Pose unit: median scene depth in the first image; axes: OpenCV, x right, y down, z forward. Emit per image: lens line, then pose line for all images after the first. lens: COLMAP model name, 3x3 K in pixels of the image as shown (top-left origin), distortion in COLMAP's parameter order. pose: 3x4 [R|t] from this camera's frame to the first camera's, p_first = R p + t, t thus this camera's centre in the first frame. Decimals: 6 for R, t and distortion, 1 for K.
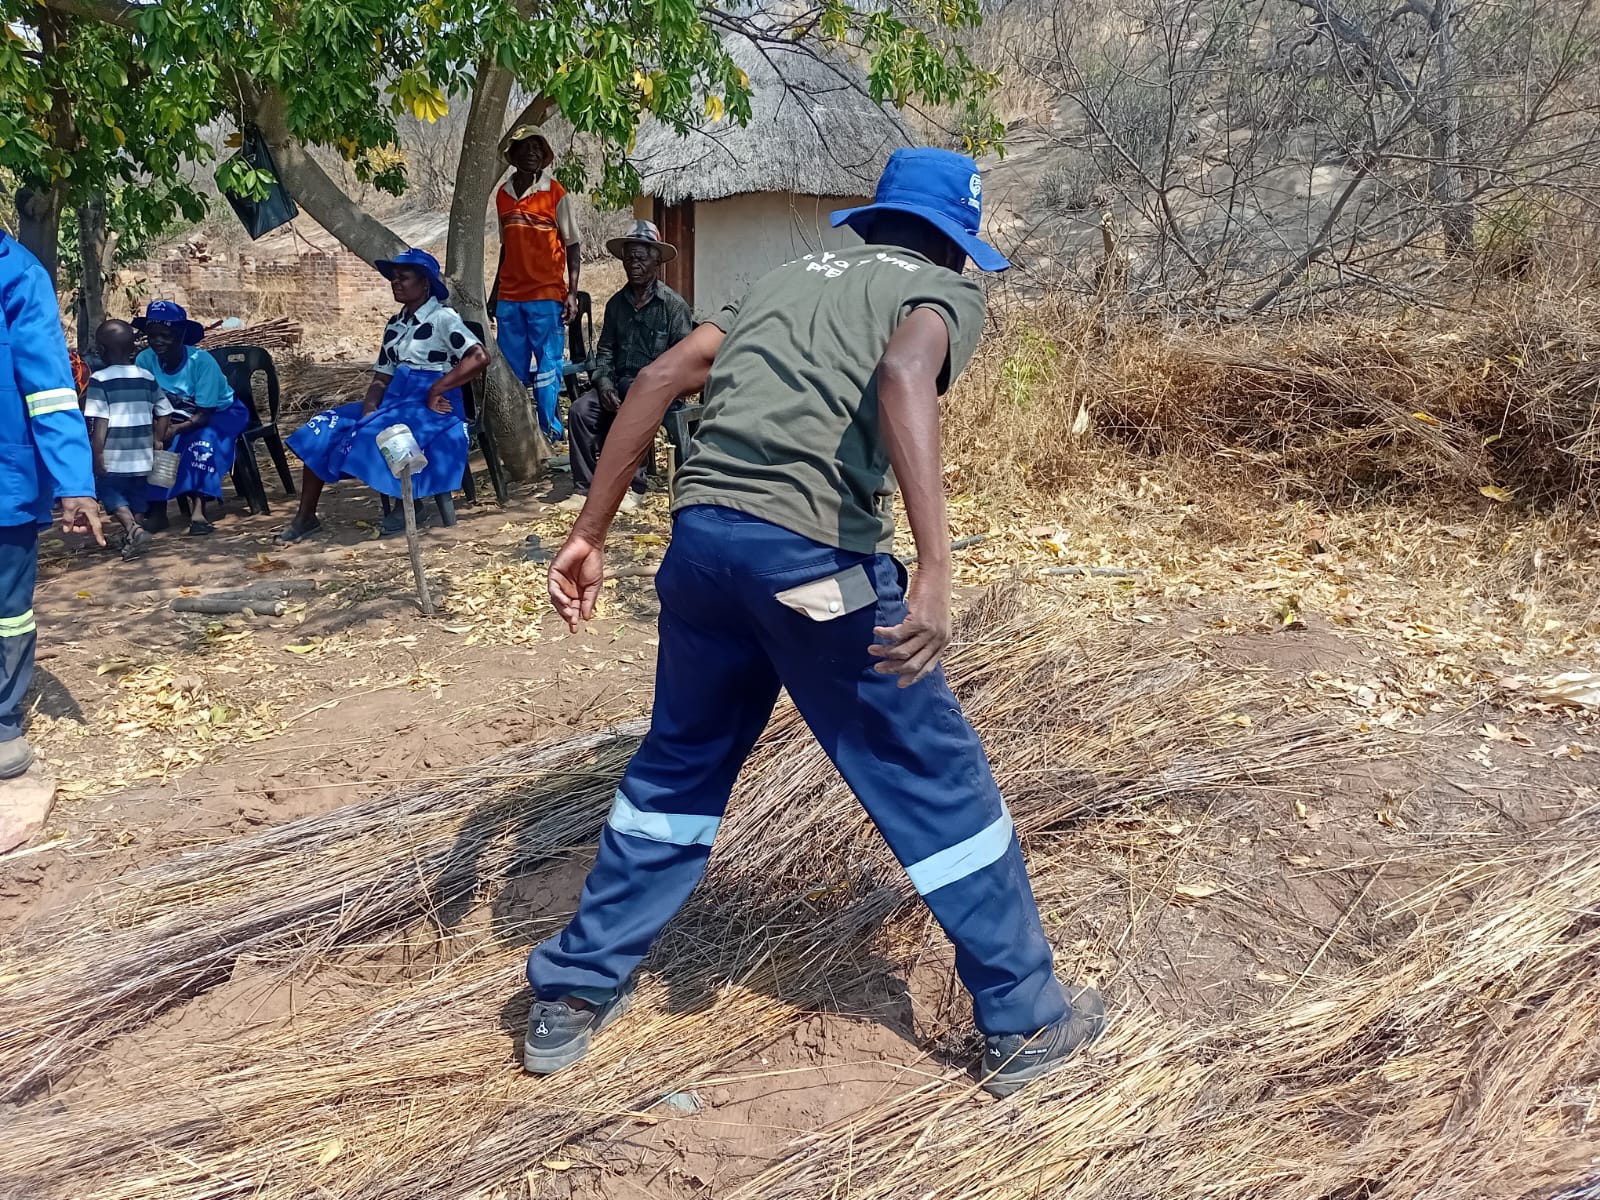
lens RADIAL K [[1244.9, 0, 799.0], [0, 1244.9, 616.8], [0, 0, 1]] dist [0.046216, -0.079614]
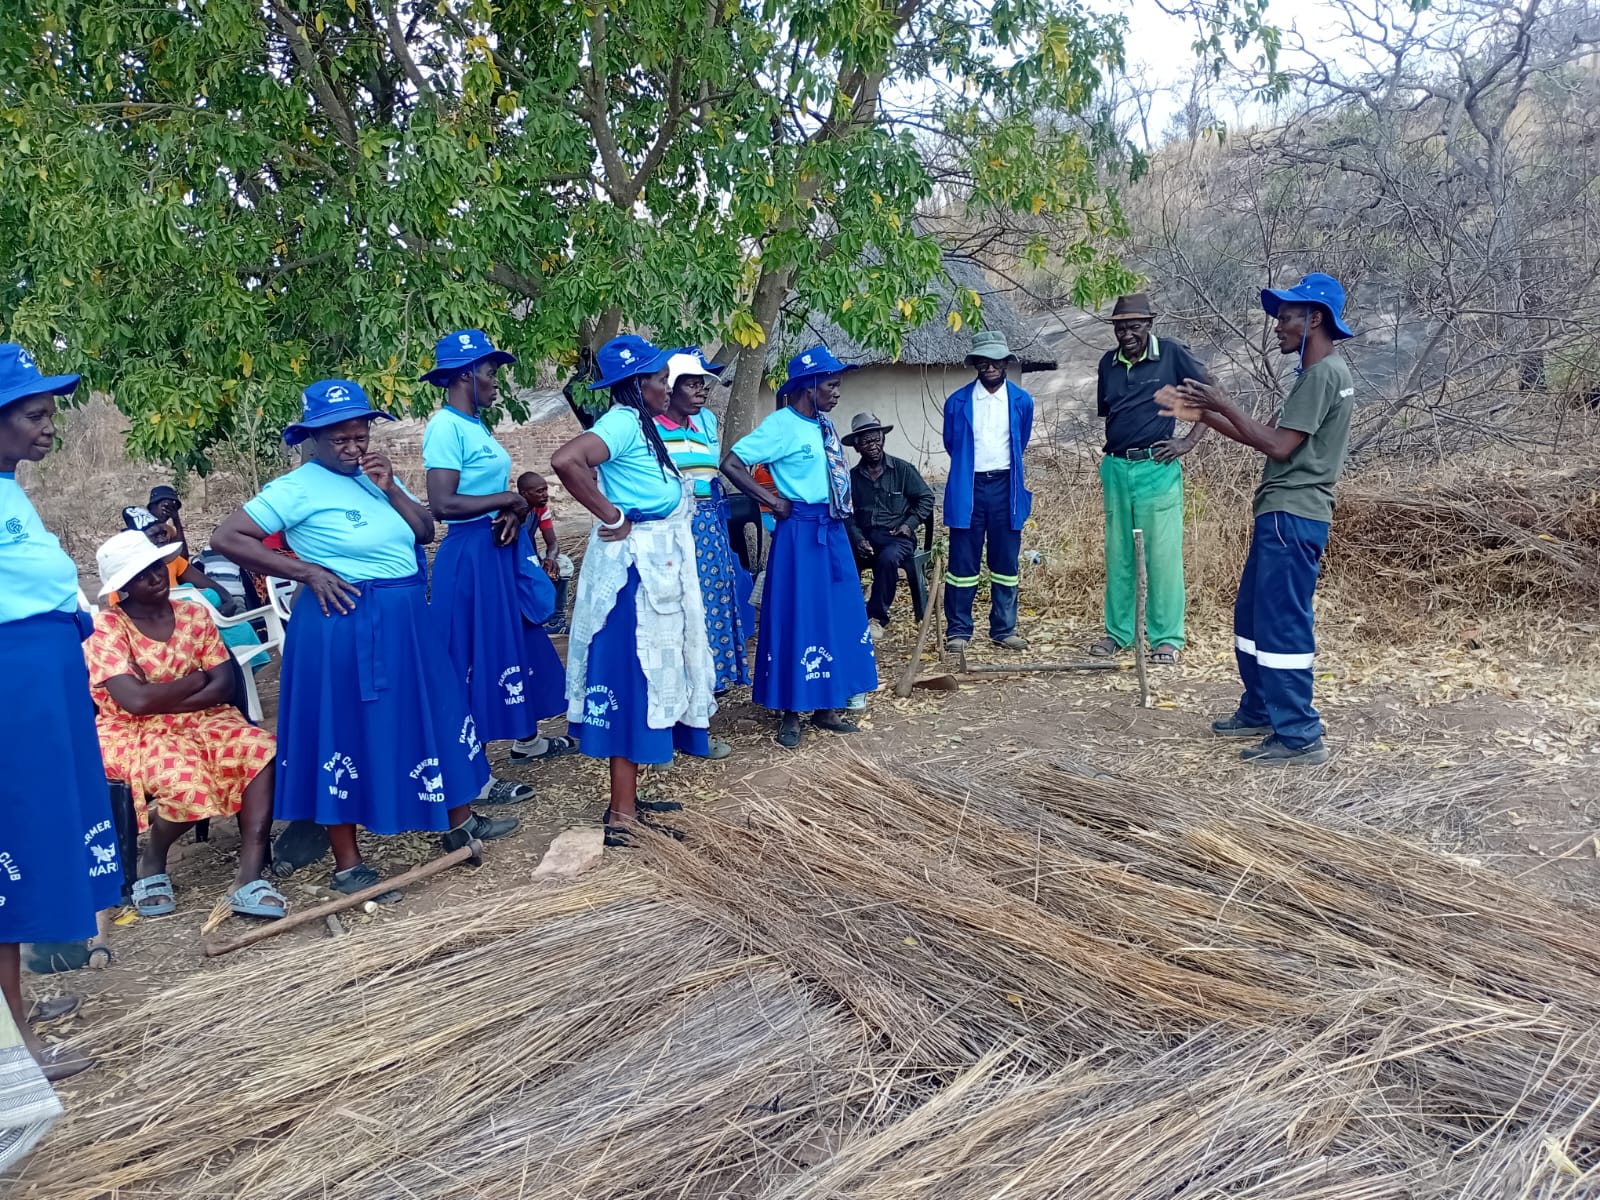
lens RADIAL K [[1260.2, 0, 802.8], [0, 1260.2, 631.1], [0, 0, 1]] dist [0.046617, -0.108213]
pose [[0.998356, -0.036128, -0.044490, -0.181637], [0.031013, 0.993368, -0.110714, 0.046844], [0.048194, 0.109152, 0.992856, -0.261957]]
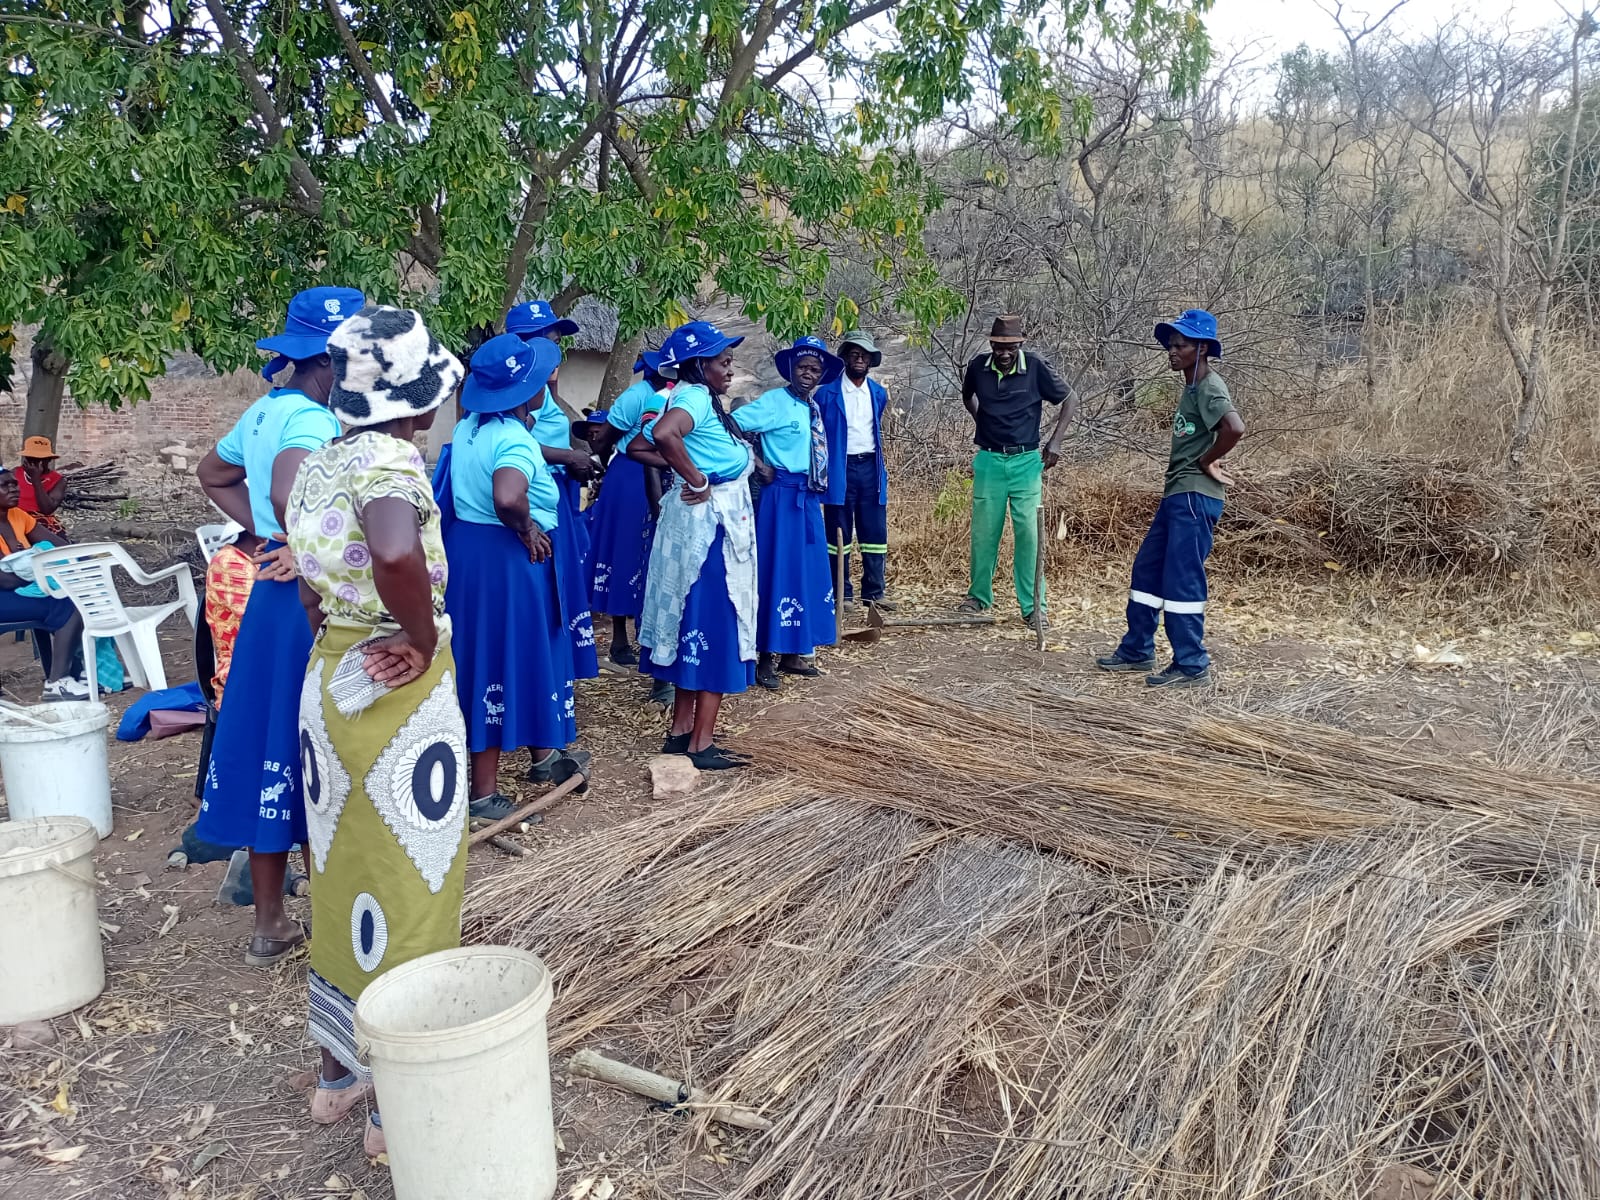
lens RADIAL K [[1289.6, 0, 796.4], [0, 1289.6, 600.9], [0, 0, 1]] dist [0.041723, -0.158686]
pose [[0.953234, -0.033923, 0.300324, -0.594238], [0.070761, 0.991112, -0.112646, 0.083653], [-0.293834, 0.128629, 0.947162, -0.377901]]
